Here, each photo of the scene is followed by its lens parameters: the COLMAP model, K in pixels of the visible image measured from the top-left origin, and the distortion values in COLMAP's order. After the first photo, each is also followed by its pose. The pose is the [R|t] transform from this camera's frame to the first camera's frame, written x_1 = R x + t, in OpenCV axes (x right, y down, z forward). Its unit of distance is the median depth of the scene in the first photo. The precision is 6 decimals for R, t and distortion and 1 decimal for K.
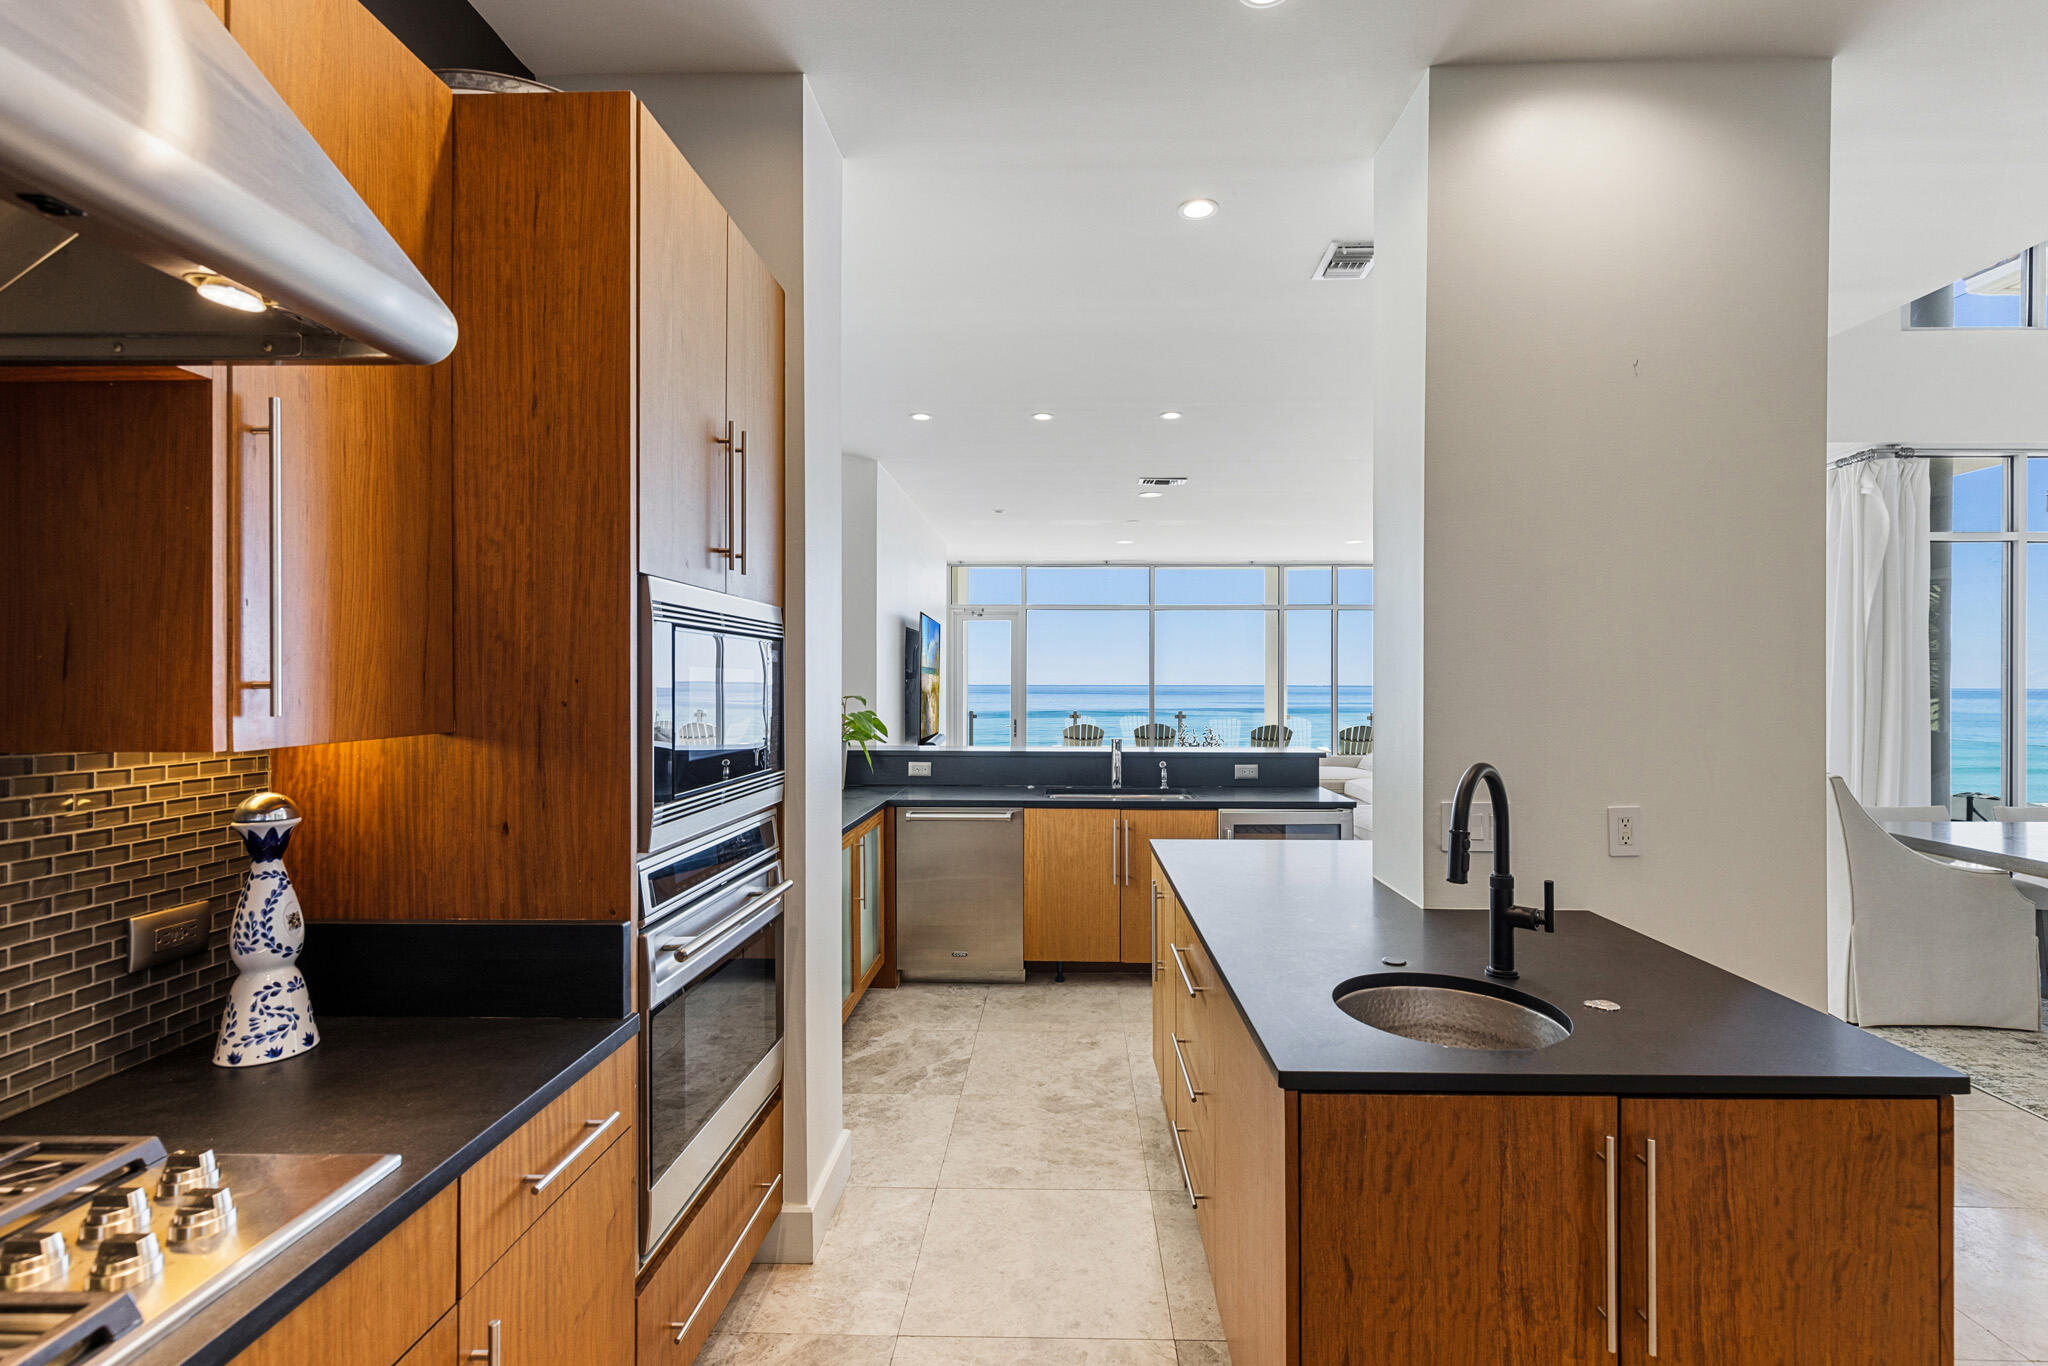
lens RADIAL K [[943.5, 0, 1039.1], [0, 943.5, 685.6], [0, 0, 1]] dist [0.022390, -0.009940]
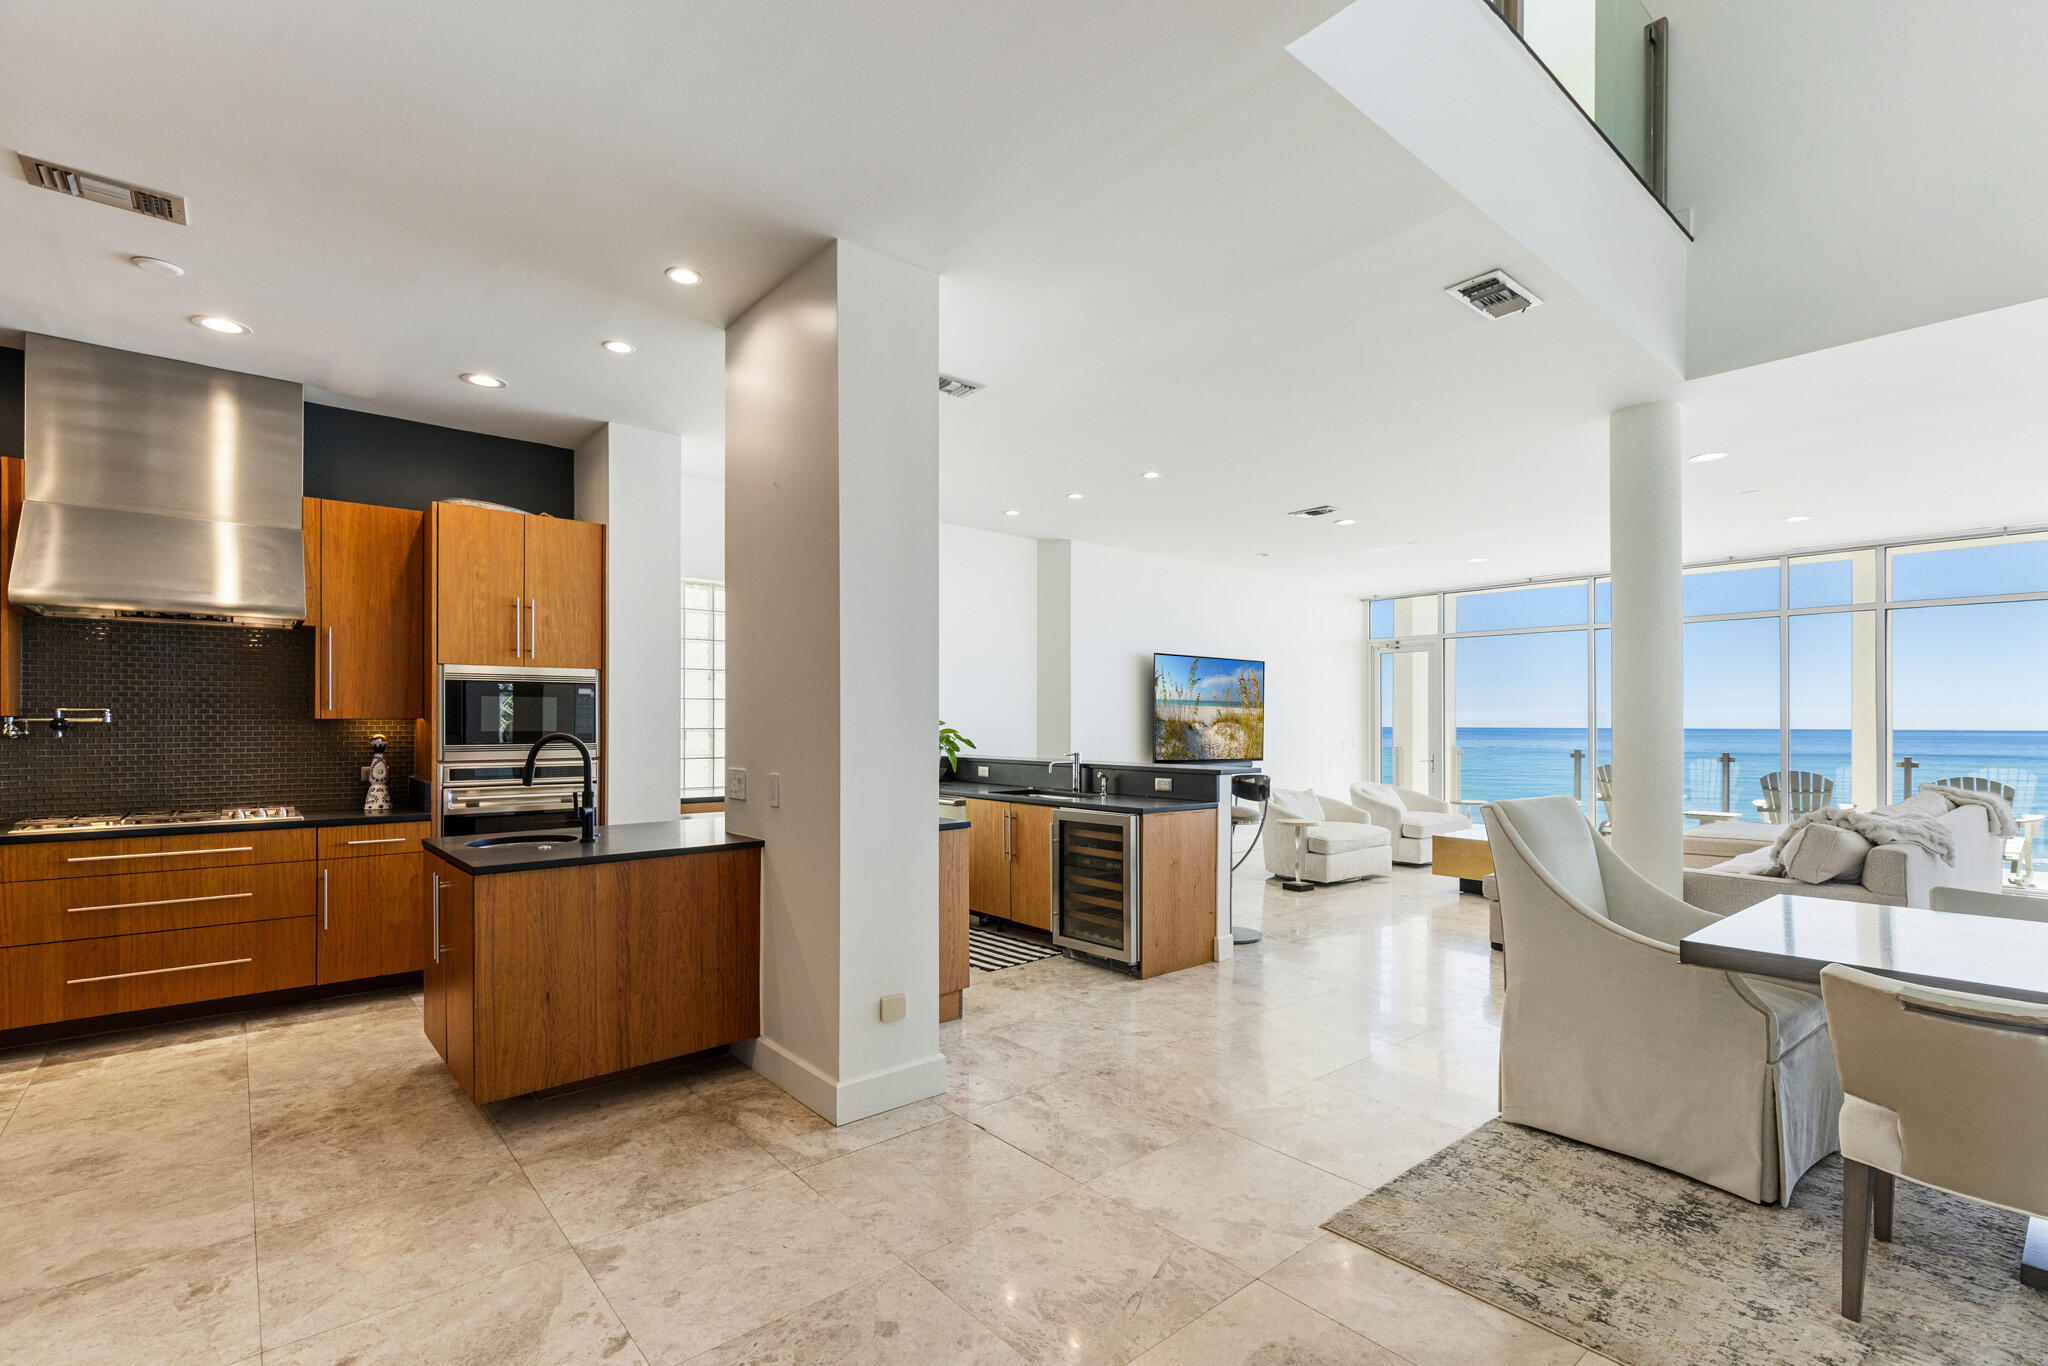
lens RADIAL K [[943.5, 0, 1039.1], [0, 943.5, 685.6], [0, 0, 1]] dist [0.022390, -0.009940]
pose [[0.681289, -0.024055, -0.731619, 0.957020], [-0.005991, 0.999243, -0.038434, 0.016916], [0.731990, 0.030568, 0.680629, 0.118672]]
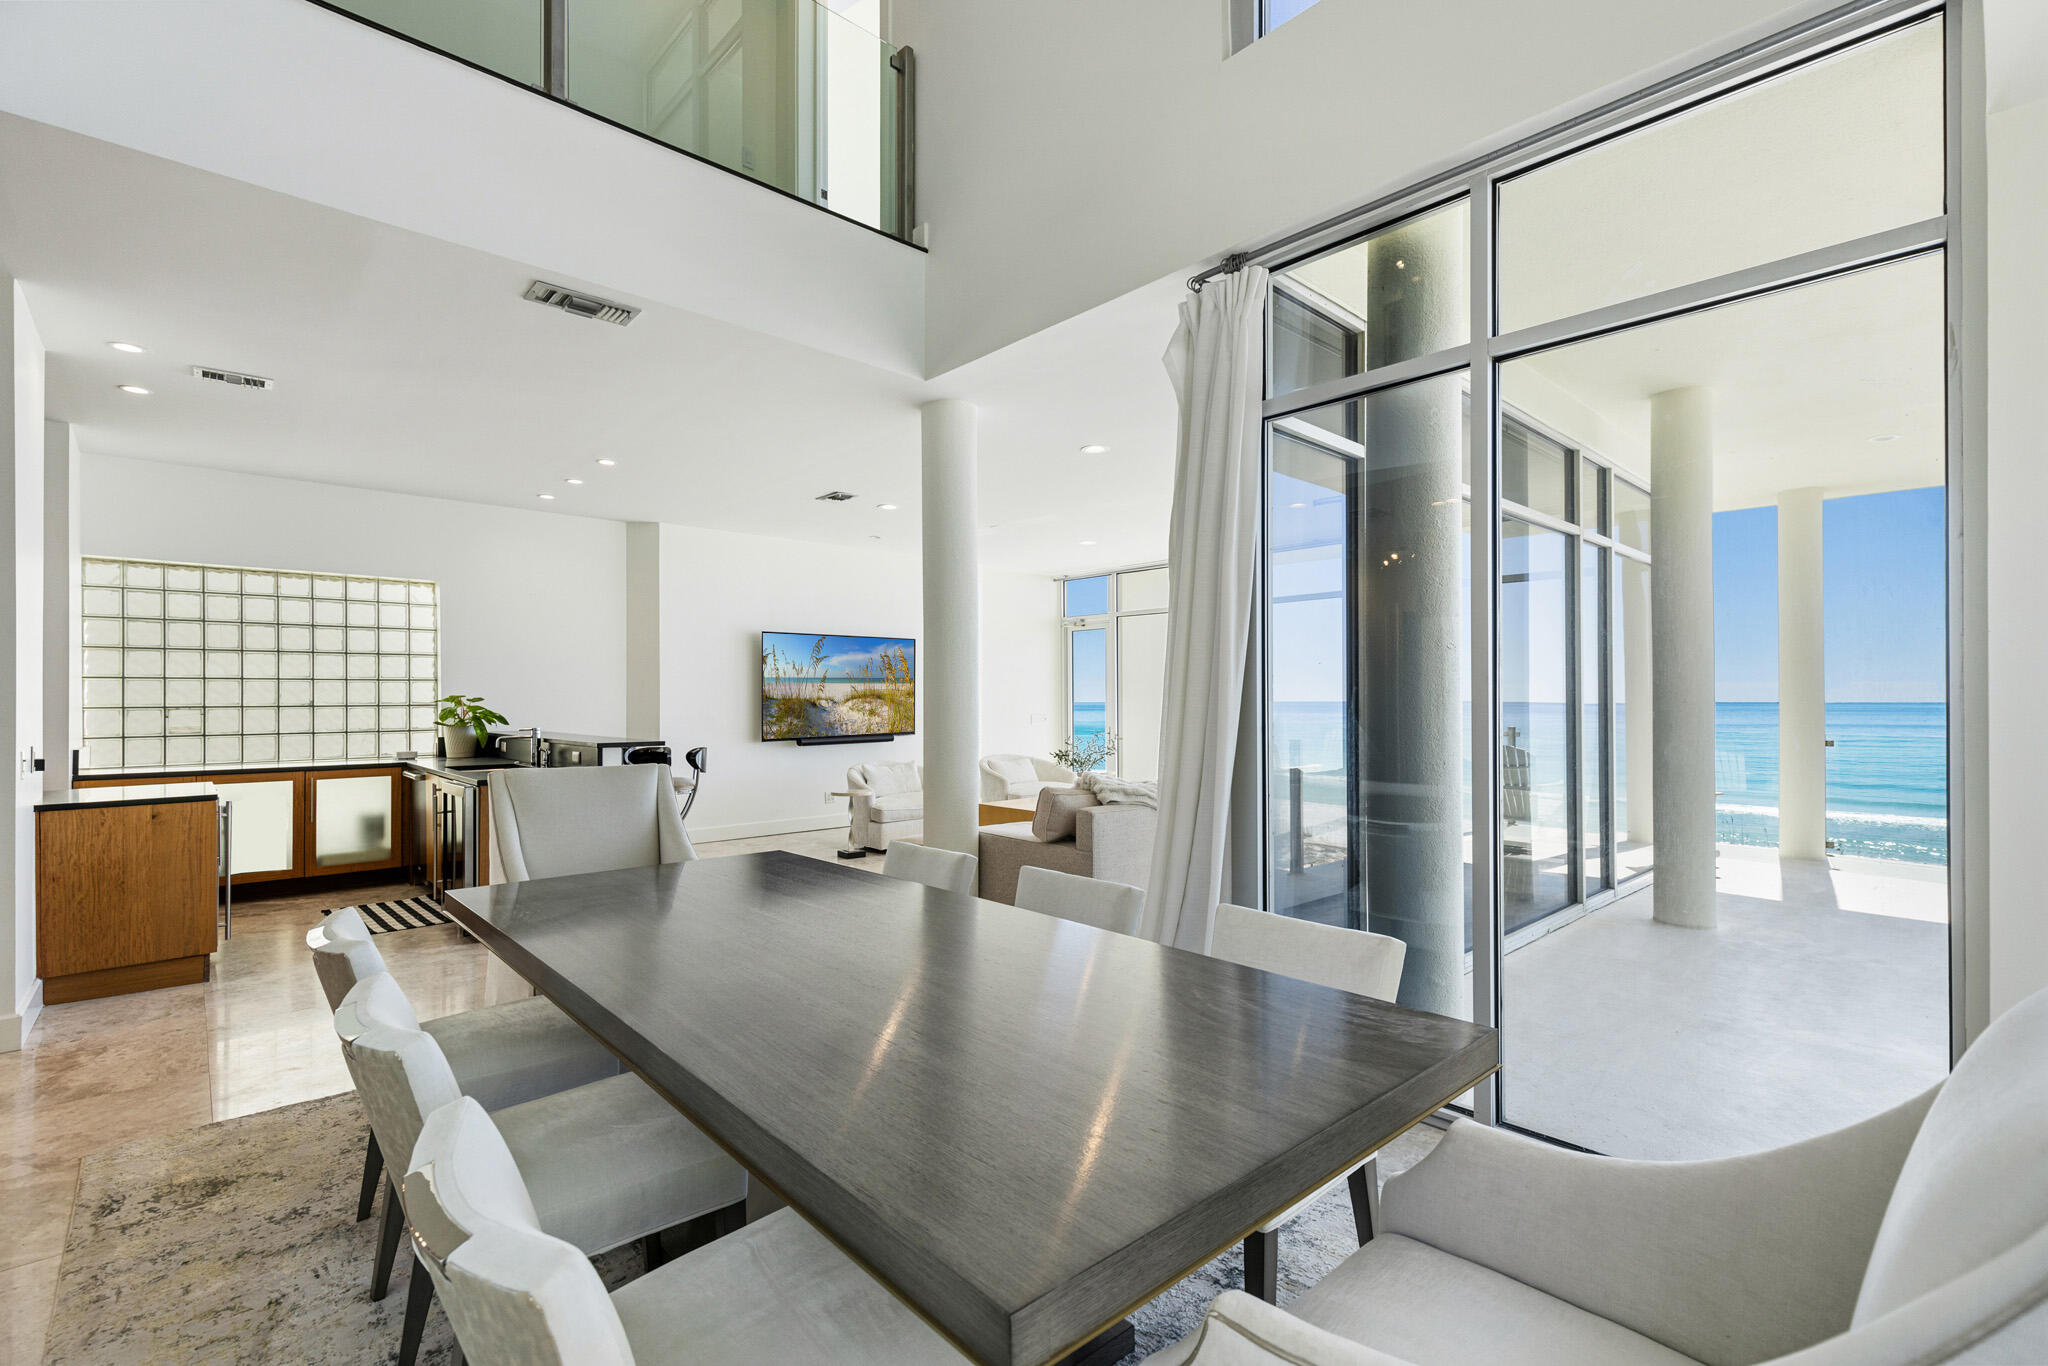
lens RADIAL K [[929.3, 0, 1032.7], [0, 929.3, 669.9], [0, 0, 1]] dist [0.001072, 0.000392]
pose [[0.709513, -0.022547, -0.704332, 1.449692], [0.000929, 0.999517, -0.031061, 0.016918], [0.704692, 0.021384, 0.709191, 0.566796]]
